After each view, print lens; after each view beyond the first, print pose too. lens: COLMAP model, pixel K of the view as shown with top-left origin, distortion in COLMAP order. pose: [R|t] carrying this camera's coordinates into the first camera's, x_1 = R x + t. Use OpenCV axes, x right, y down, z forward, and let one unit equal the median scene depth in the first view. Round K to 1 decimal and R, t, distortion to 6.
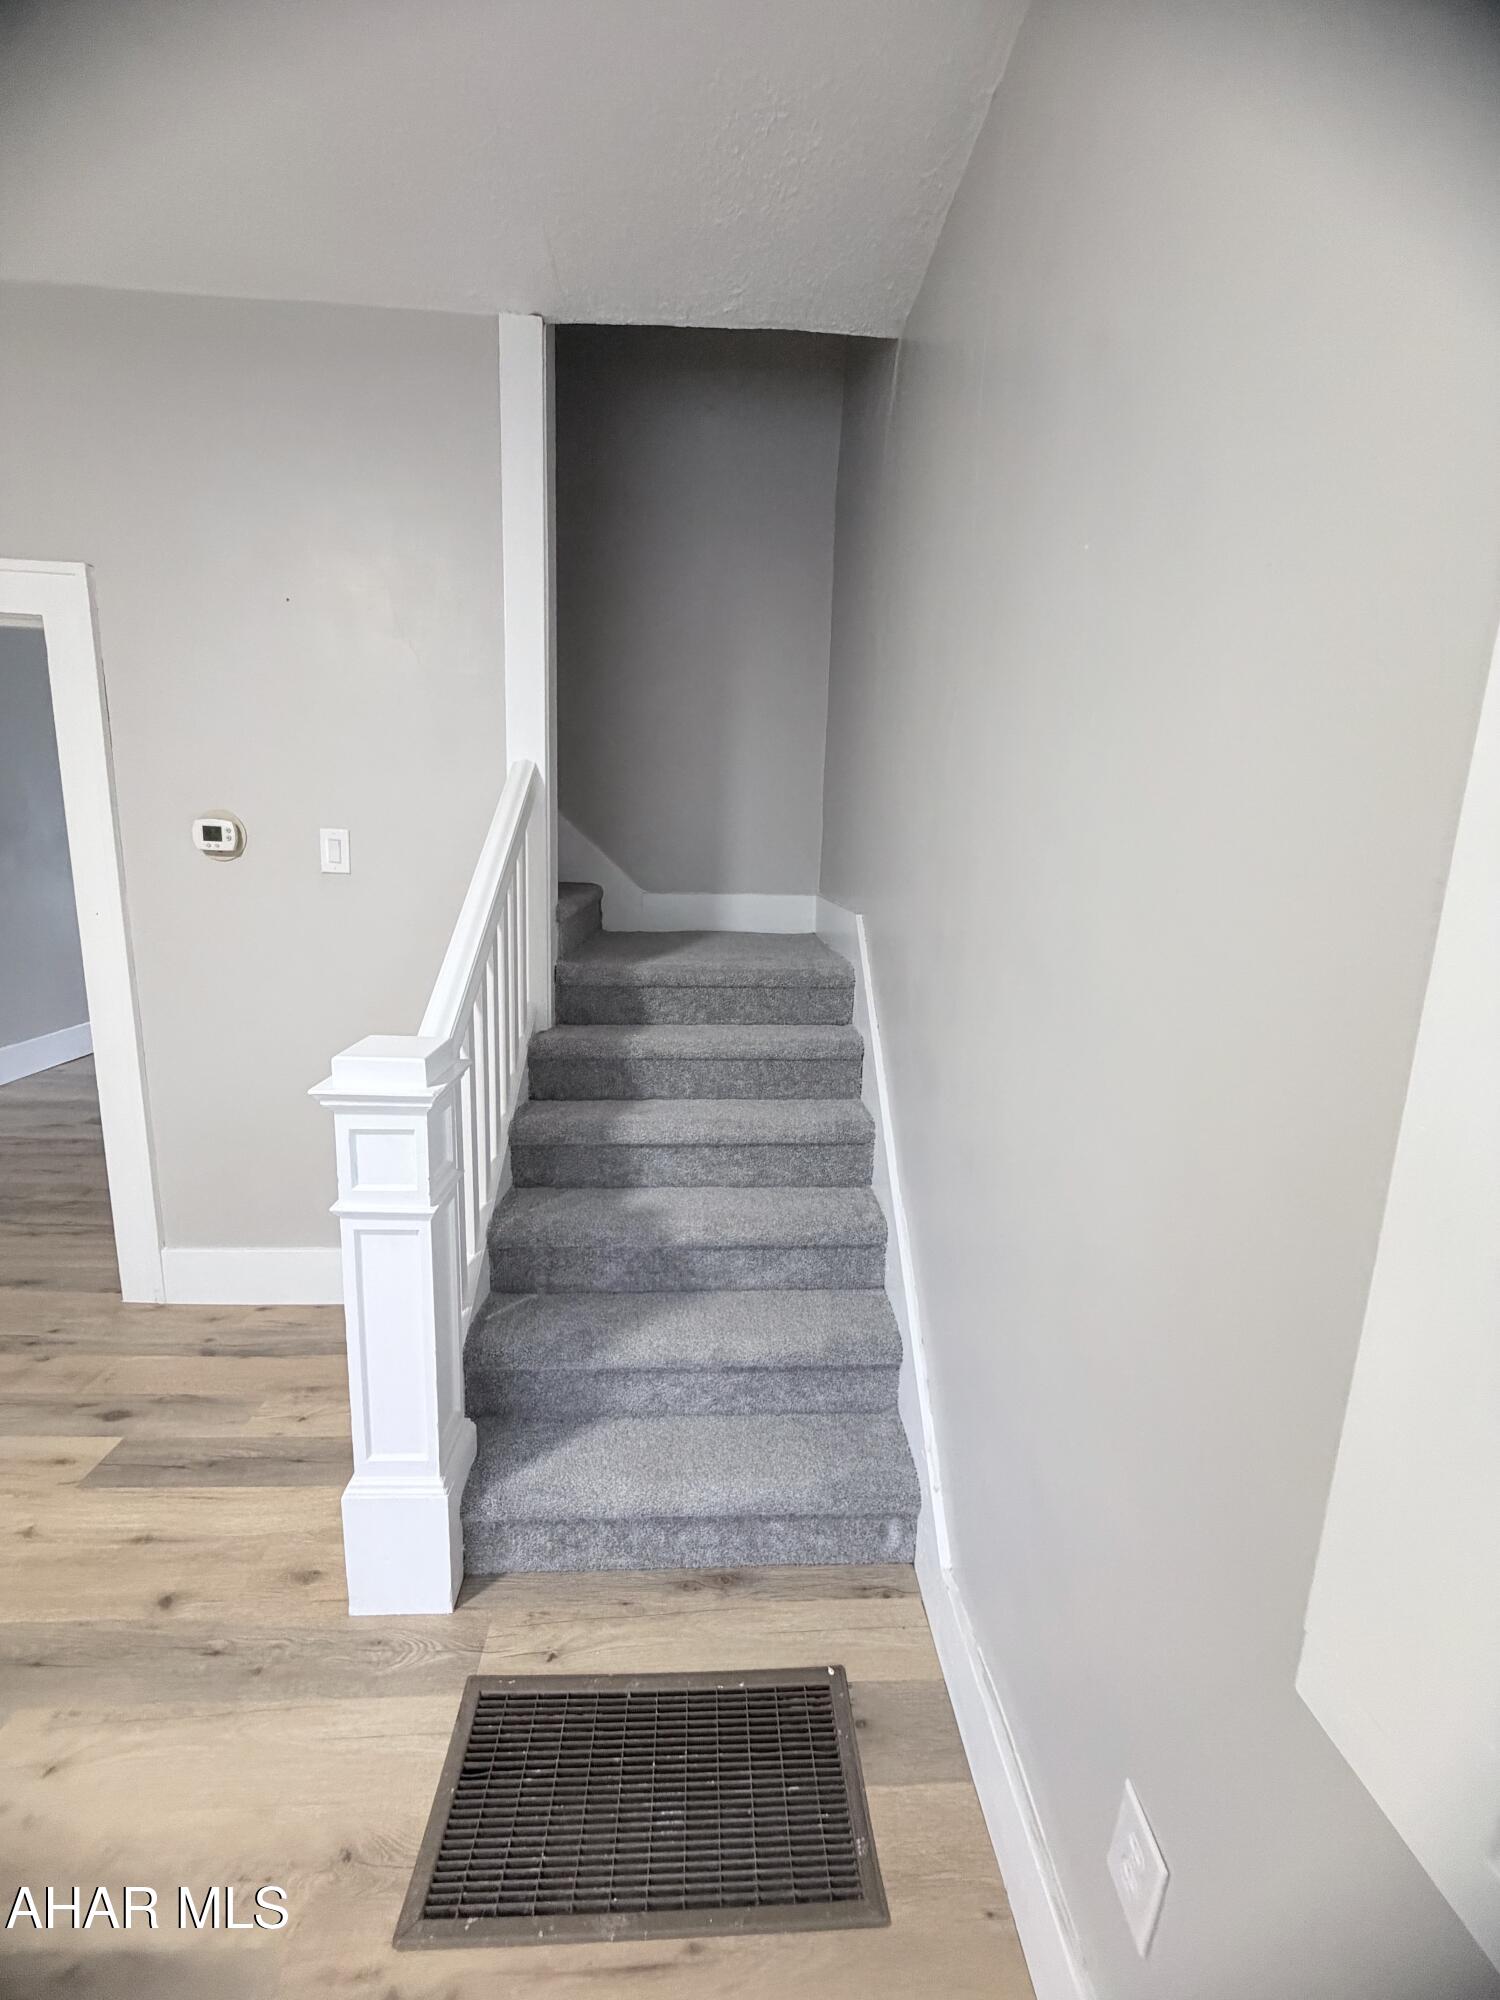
lens RADIAL K [[793.9, 0, 746.2], [0, 793.9, 997.3], [0, 0, 1]] dist [-0.003323, 0.000703]
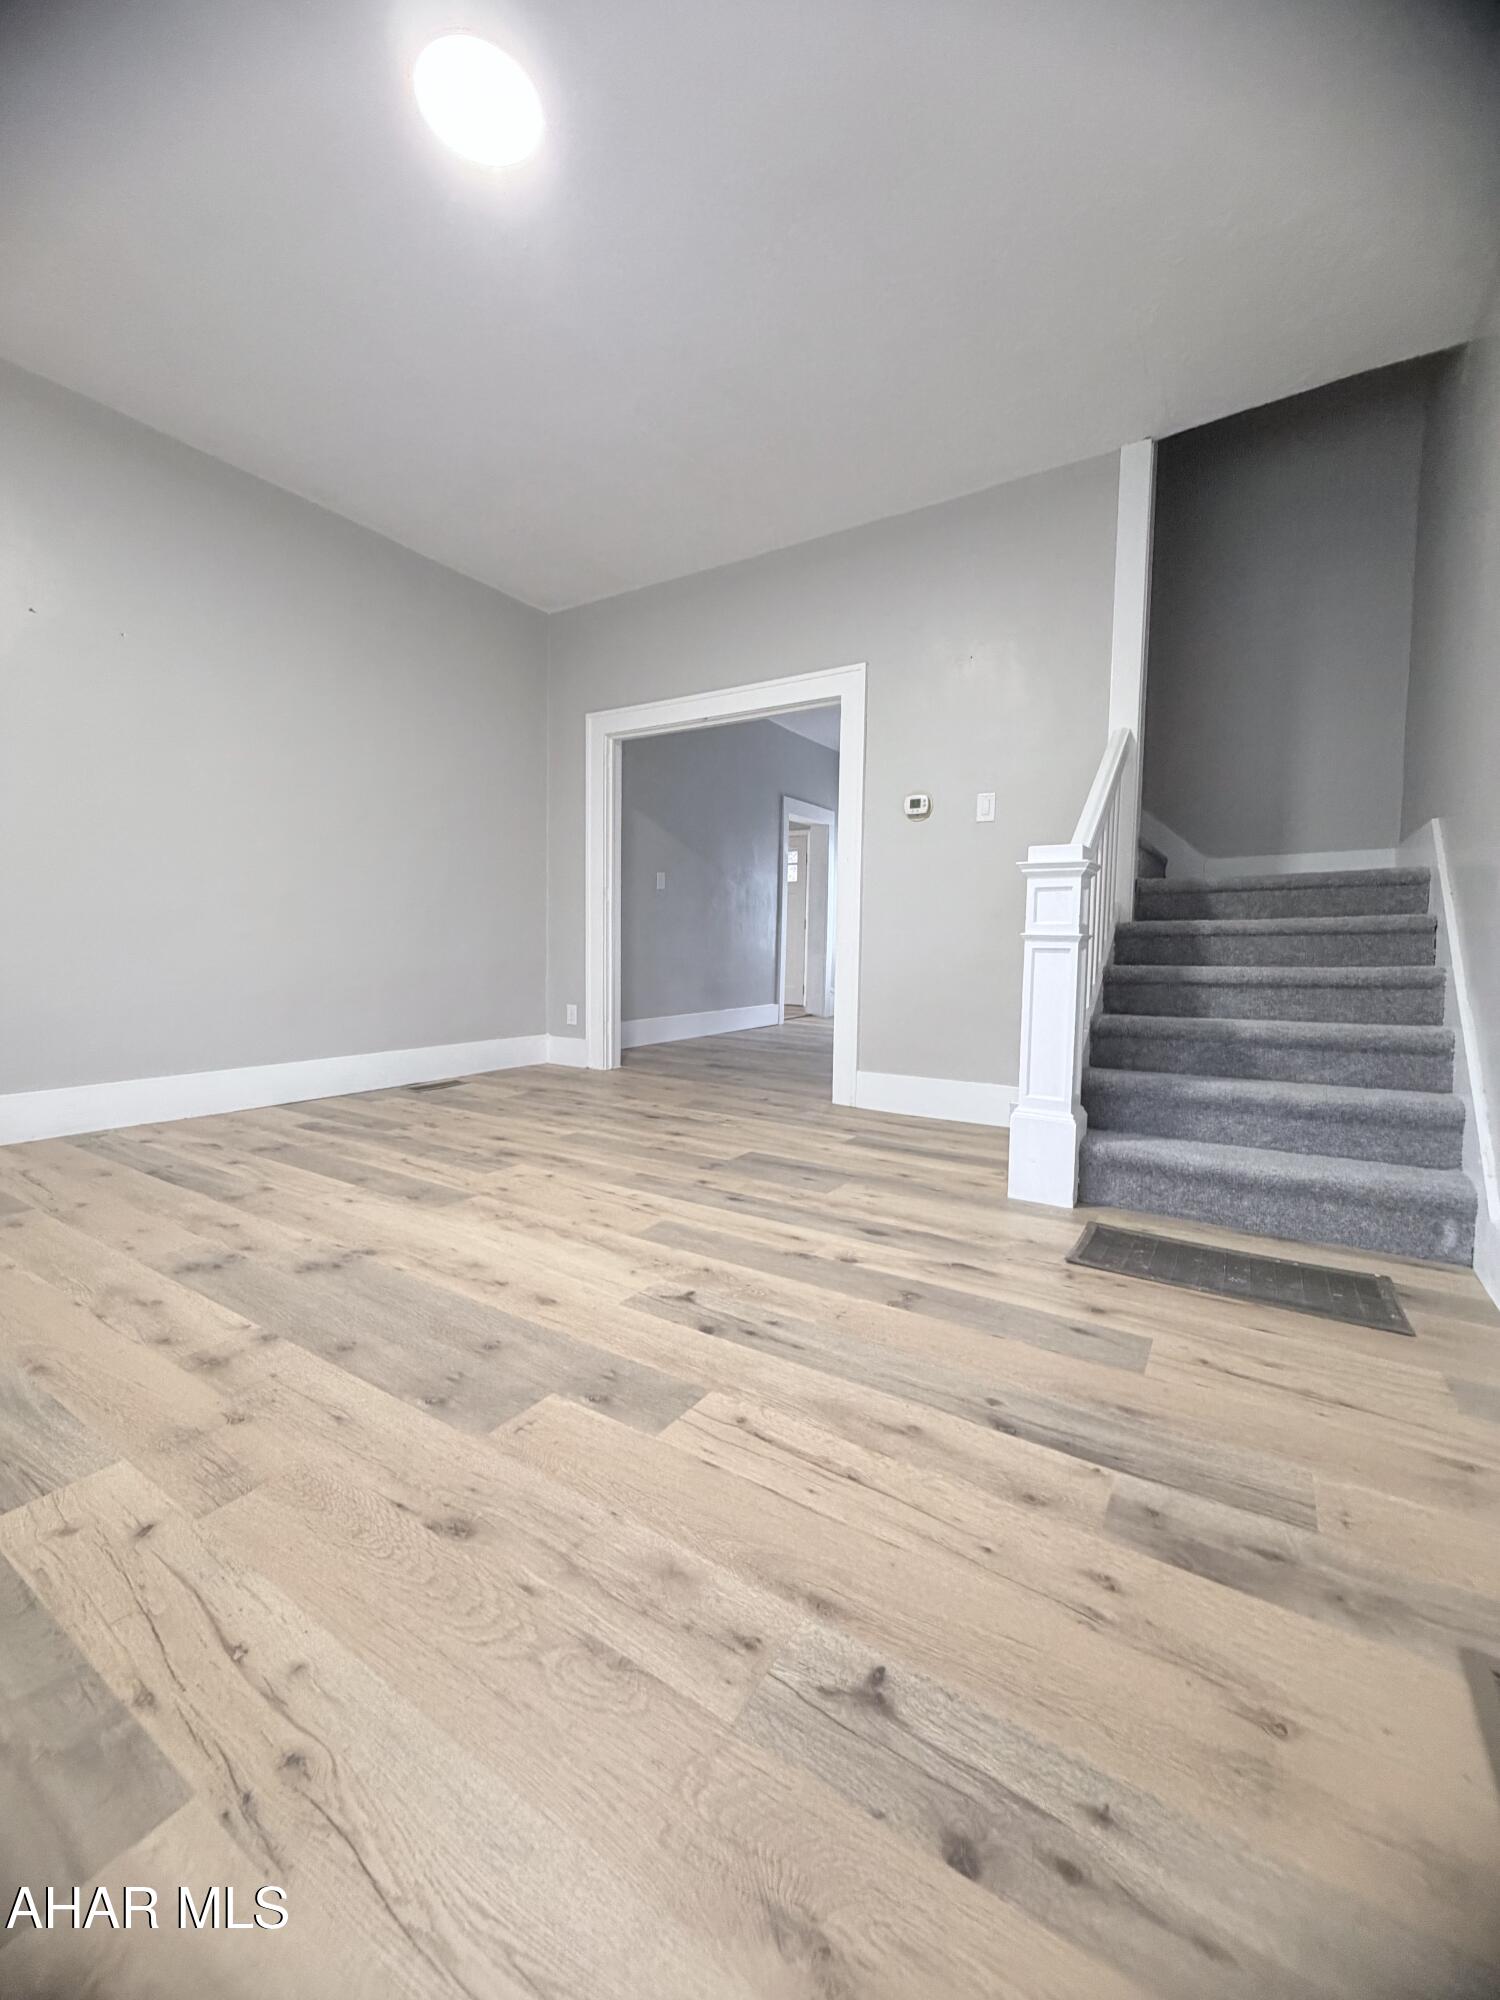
lens RADIAL K [[793.9, 0, 747.5], [0, 793.9, 994.4], [0, 0, 1]] dist [-0.003323, 0.000703]
pose [[0.811269, 0.012343, -0.584543, 0.014004], [-0.094847, 0.989313, -0.110746, 0.417285], [0.576929, 0.145287, 0.803769, -0.489005]]
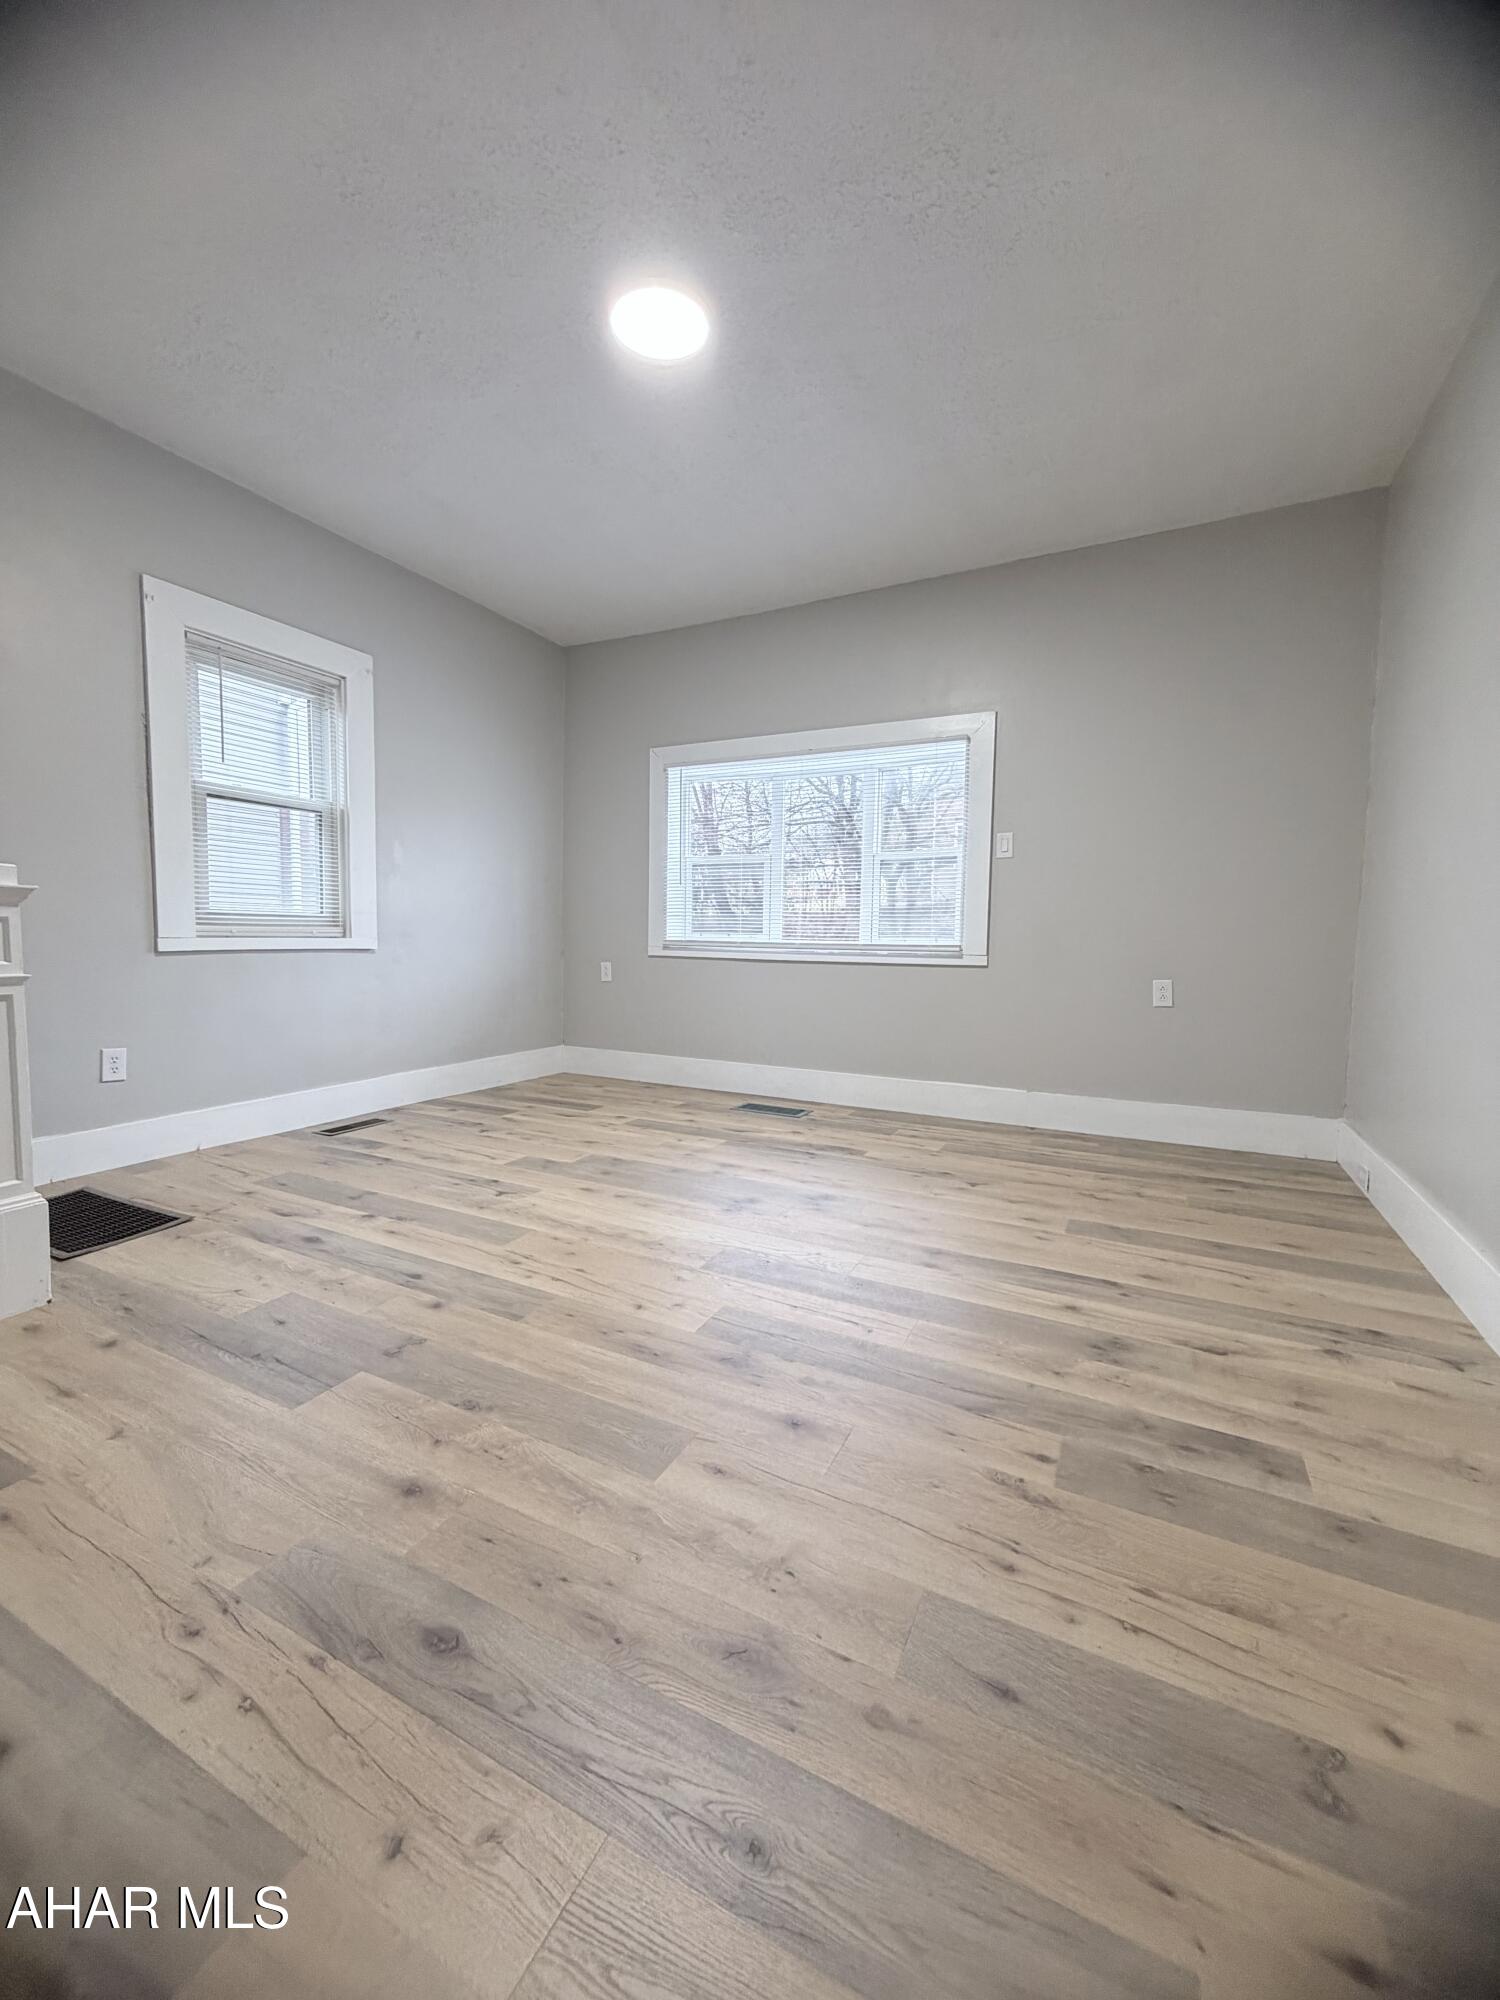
lens RADIAL K [[793.9, 0, 752.4], [0, 793.9, 999.0], [0, 0, 1]] dist [-0.003323, 0.000703]
pose [[-0.867832, -0.088512, 0.488911, -1.478035], [0.047210, 0.964863, 0.258476, 0.003152], [-0.494610, 0.247395, -0.833160, 0.974914]]
